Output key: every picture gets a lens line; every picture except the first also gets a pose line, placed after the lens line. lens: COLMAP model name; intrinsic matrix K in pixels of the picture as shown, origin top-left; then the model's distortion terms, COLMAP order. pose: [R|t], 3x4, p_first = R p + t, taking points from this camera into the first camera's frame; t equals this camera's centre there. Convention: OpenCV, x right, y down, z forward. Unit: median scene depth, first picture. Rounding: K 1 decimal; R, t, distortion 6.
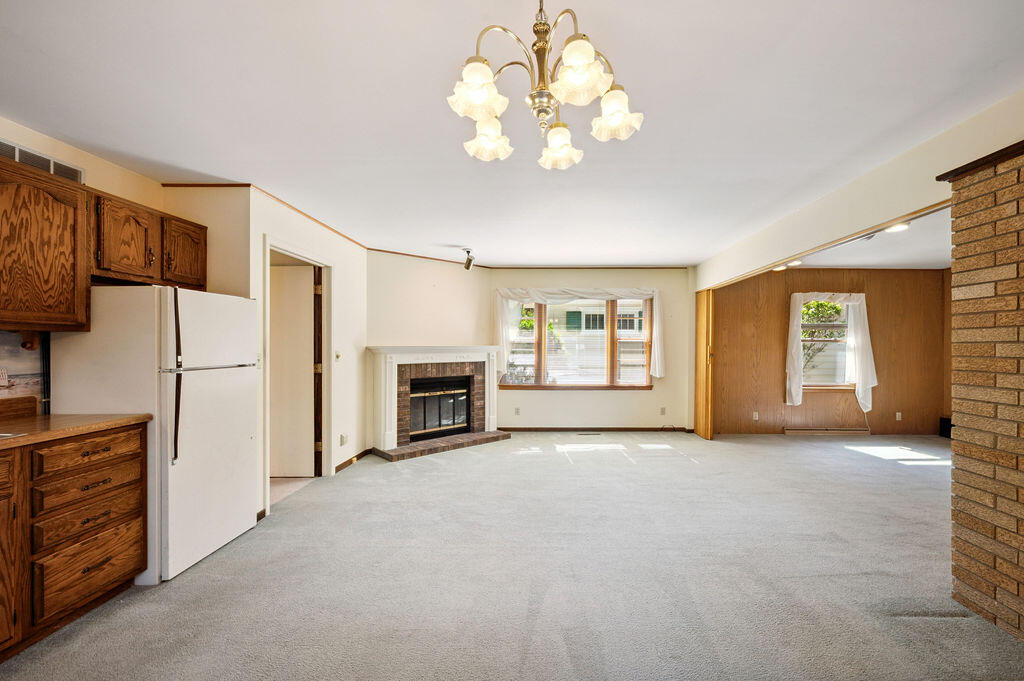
lens RADIAL K [[415.0, 0, 513.2], [0, 415.0, 351.8], [0, 0, 1]] dist [0.000146, -0.000010]
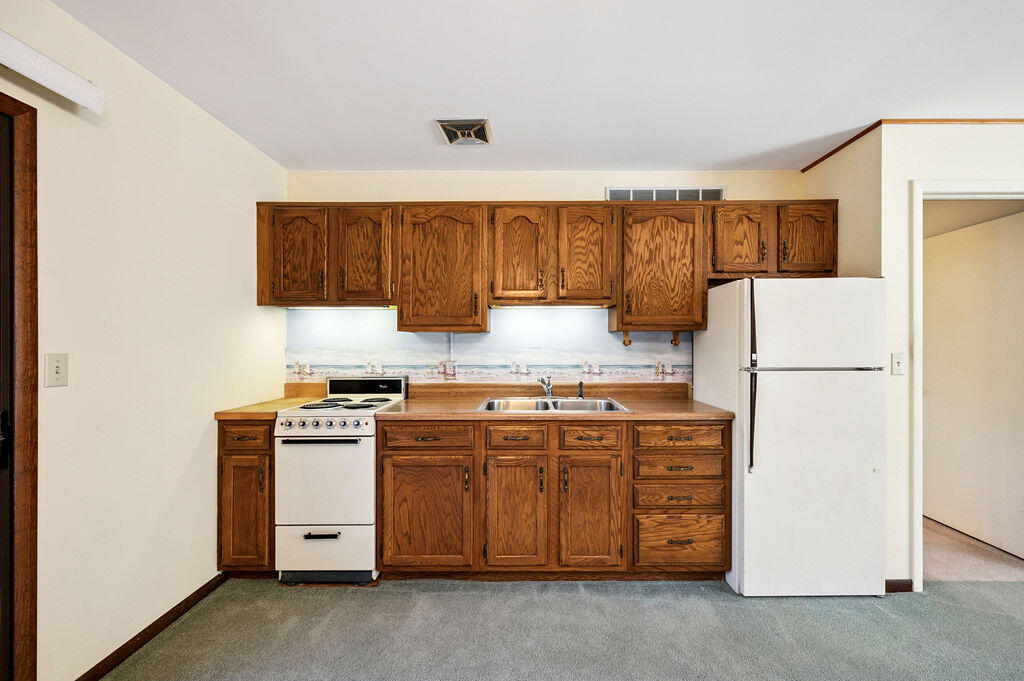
lens RADIAL K [[411.0, 0, 515.5], [0, 411.0, 340.7], [0, 0, 1]] dist [0.001324, 0.000293]
pose [[0.076737, -0.004146, -0.997043, 0.046218], [-0.013430, 0.999896, -0.005191, -0.006742], [0.996961, 0.013788, 0.076673, 0.418458]]
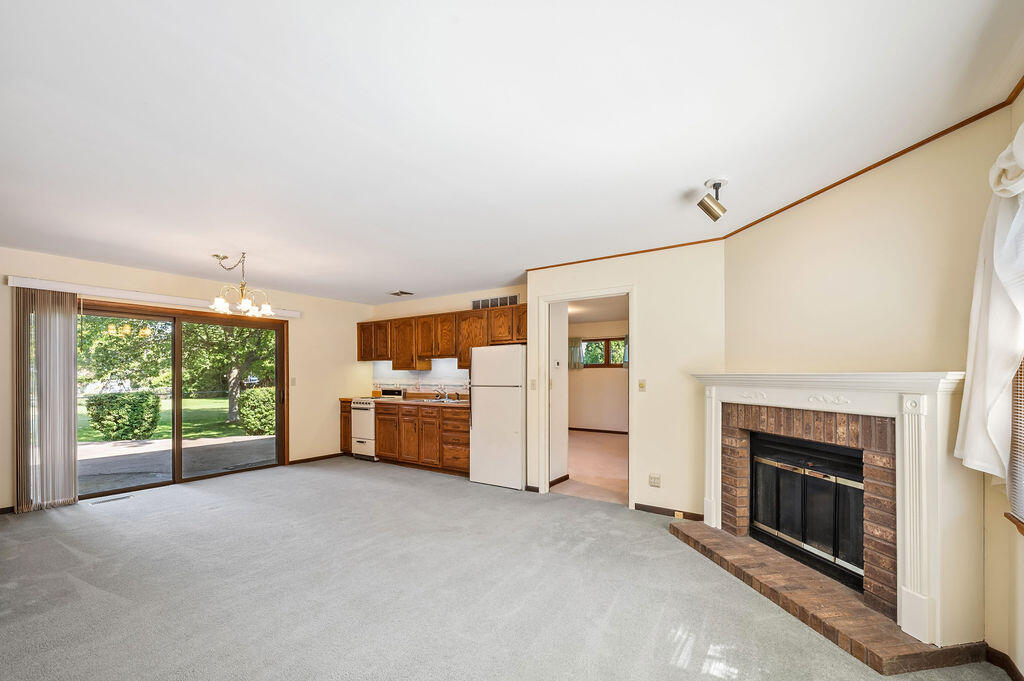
lens RADIAL K [[417.4, 0, 509.5], [0, 417.4, 372.2], [0, 0, 1]] dist [-0.000163, -0.000007]
pose [[-0.491393, -0.003381, -0.870931, 1.003121], [-0.009216, 0.999957, 0.001318, -0.031634], [0.870889, 0.008674, -0.491403, 2.280602]]
